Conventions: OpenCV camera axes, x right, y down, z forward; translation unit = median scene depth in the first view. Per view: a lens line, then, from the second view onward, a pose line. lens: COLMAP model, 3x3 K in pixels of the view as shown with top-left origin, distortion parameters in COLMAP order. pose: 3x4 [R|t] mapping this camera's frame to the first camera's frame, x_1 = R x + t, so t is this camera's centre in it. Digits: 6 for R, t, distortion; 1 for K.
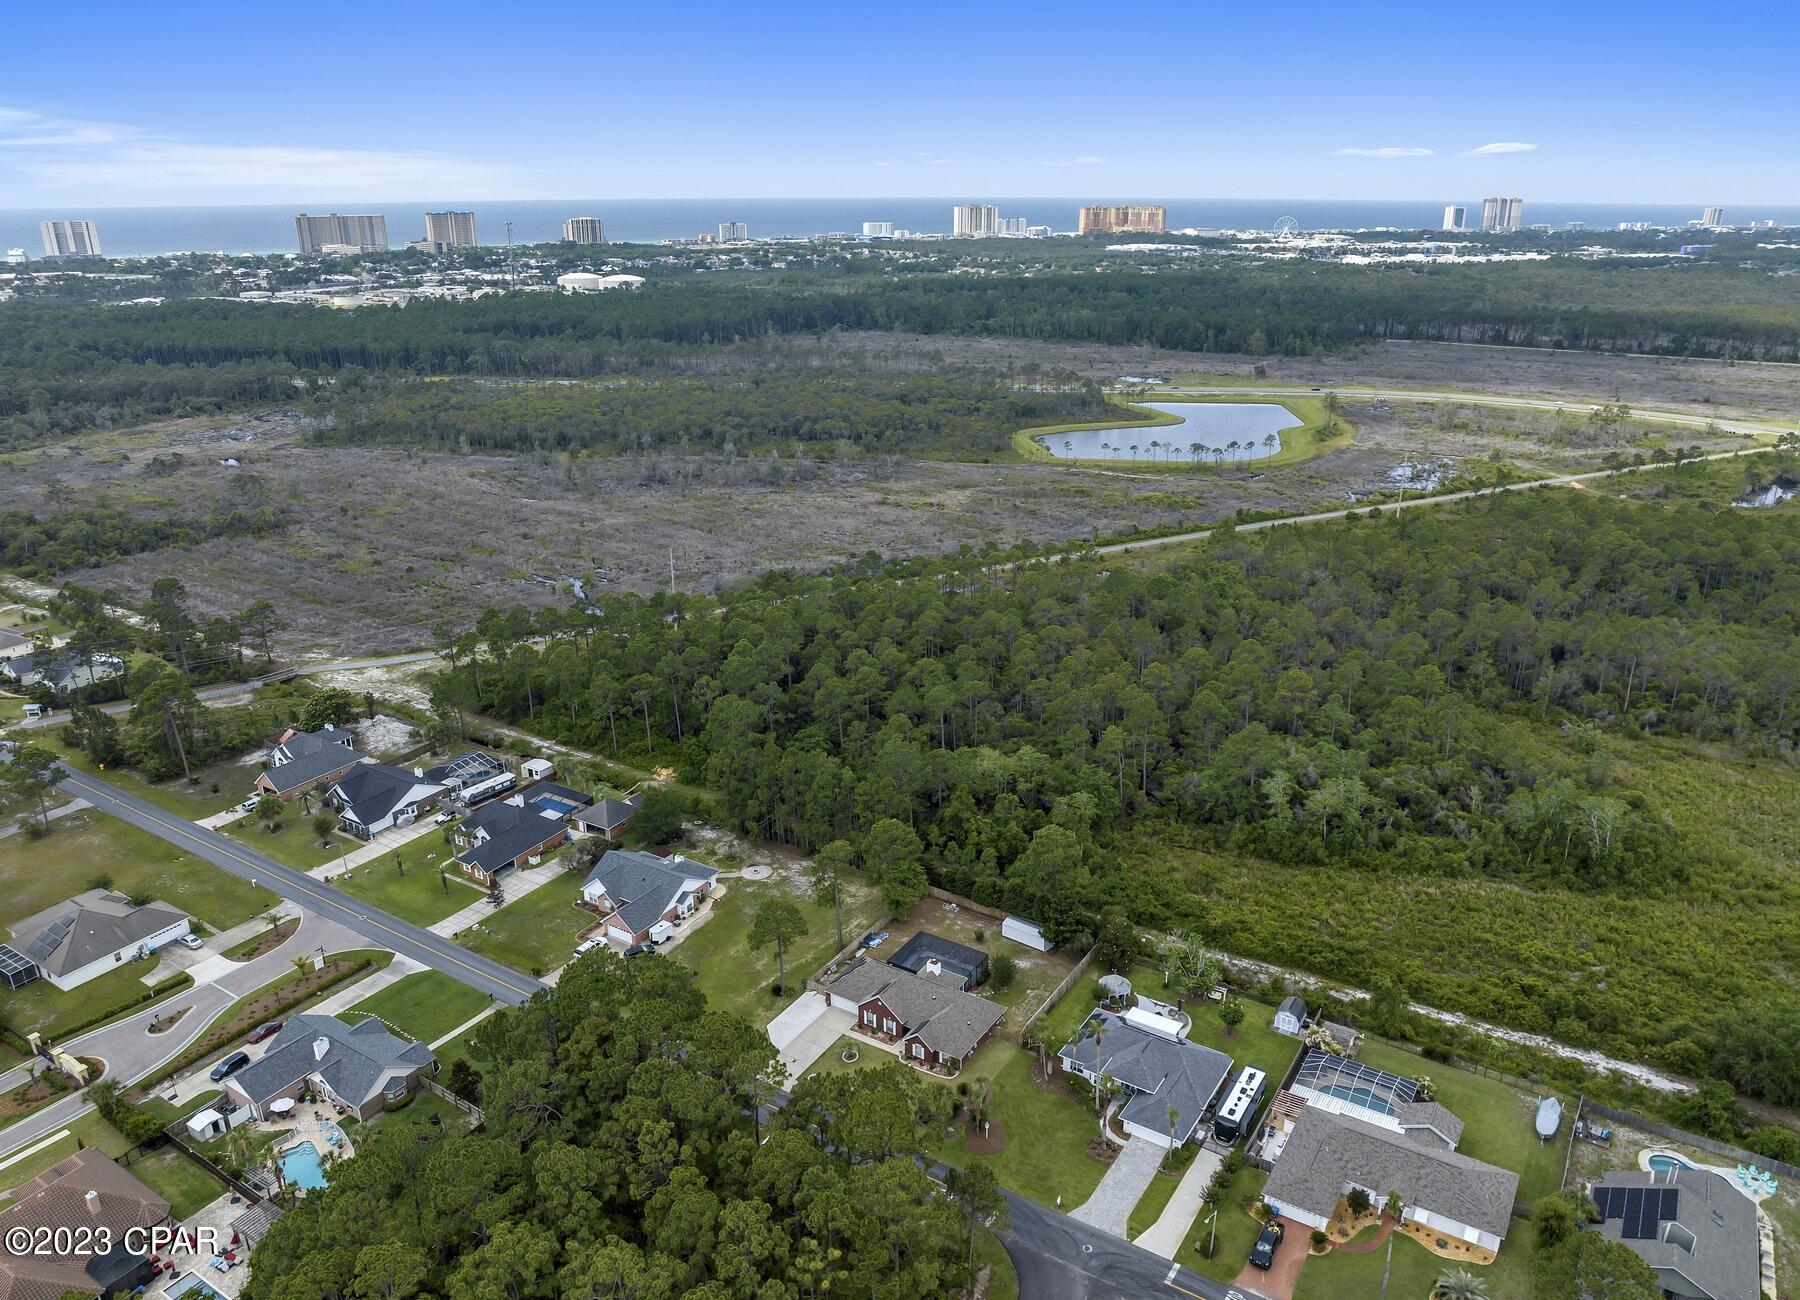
lens RADIAL K [[1255.3, 0, 900.0], [0, 1255.3, 650.0], [0, 0, 1]] dist [-0.043879, 0.007779]
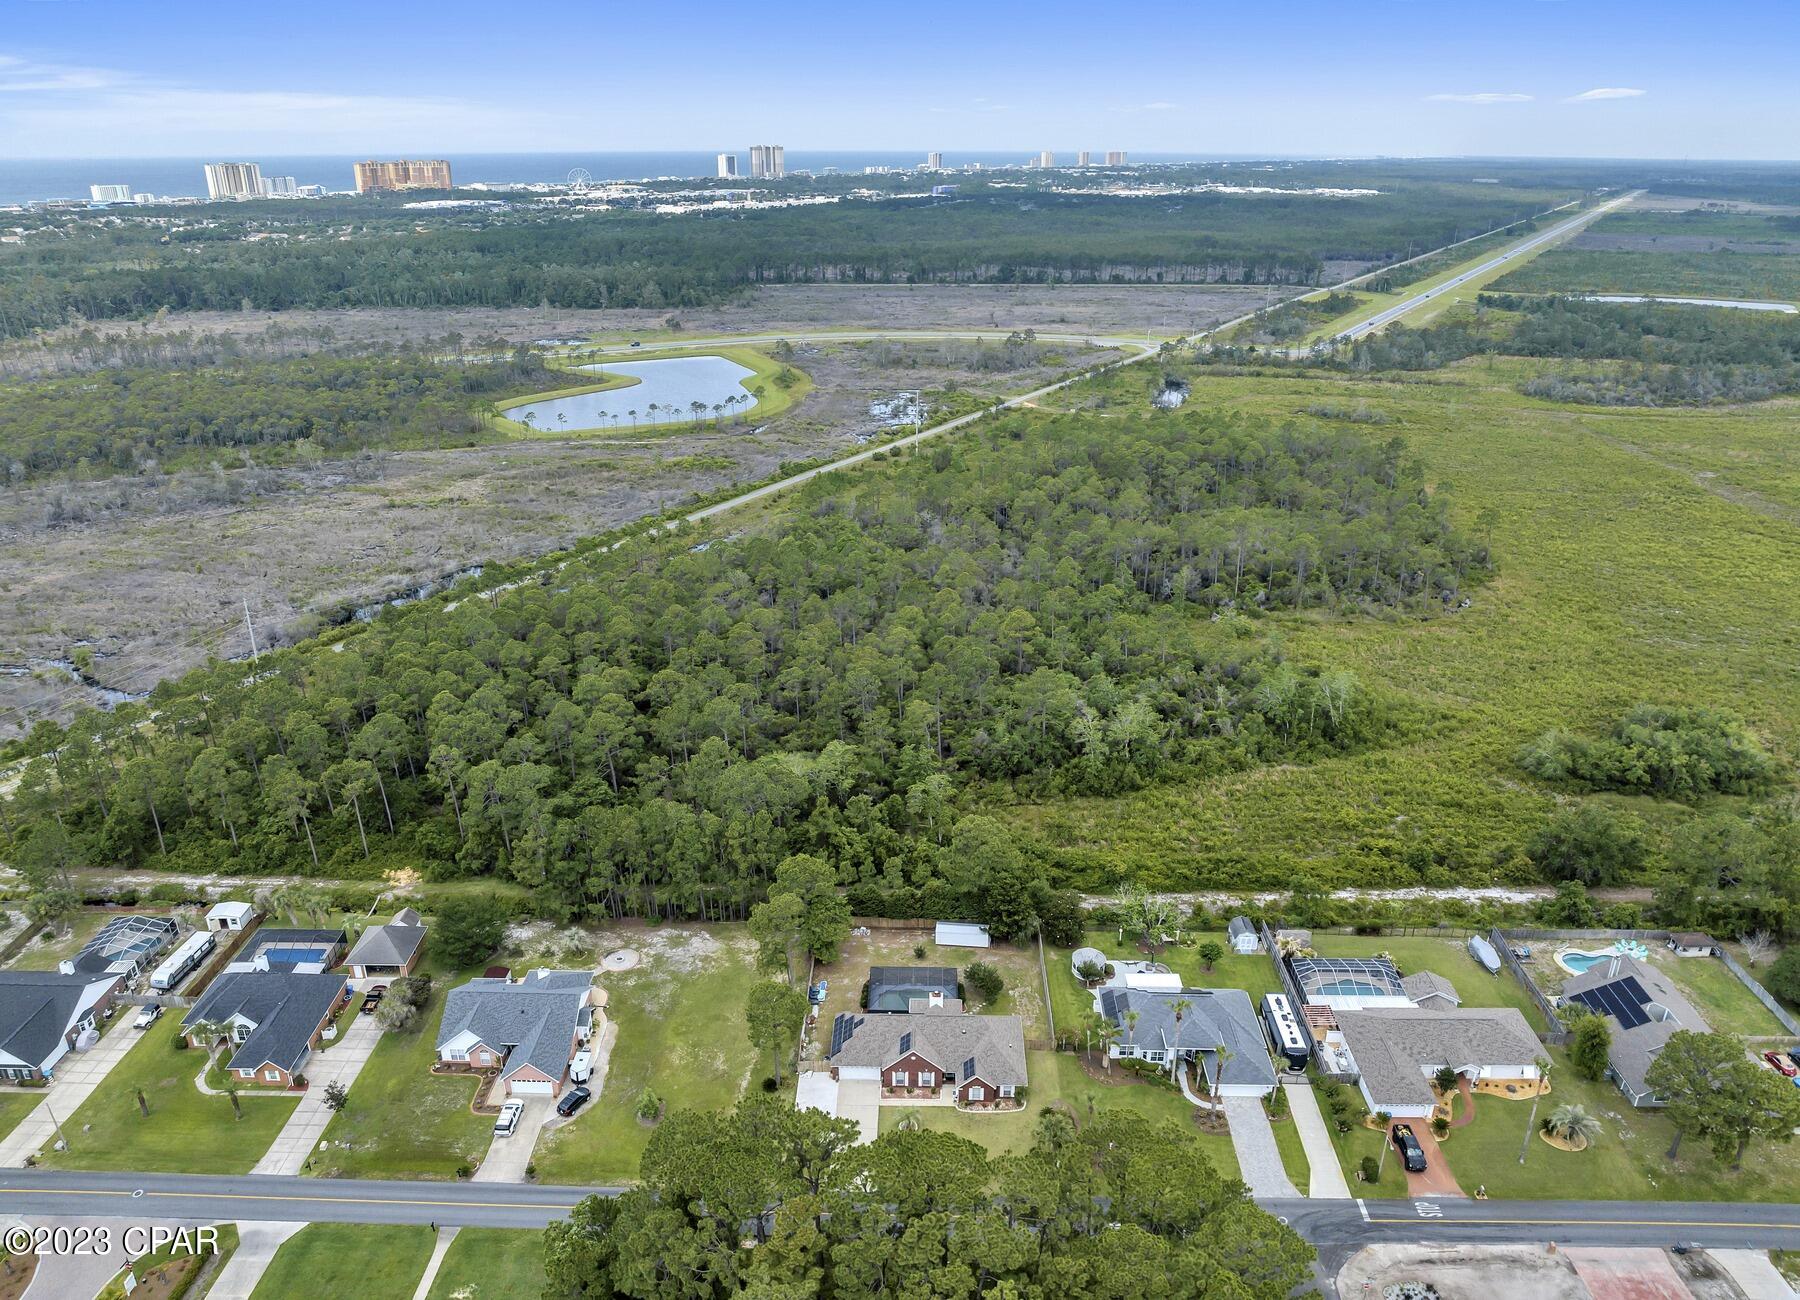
lens RADIAL K [[1255.3, 0, 900.0], [0, 1255.3, 650.0], [0, 0, 1]] dist [-0.043879, 0.007779]
pose [[0.859046, -0.189178, 0.475659, -0.293861], [0.172884, 0.981828, 0.078261, -0.055531], [-0.481821, 0.015004, 0.876141, 0.164995]]
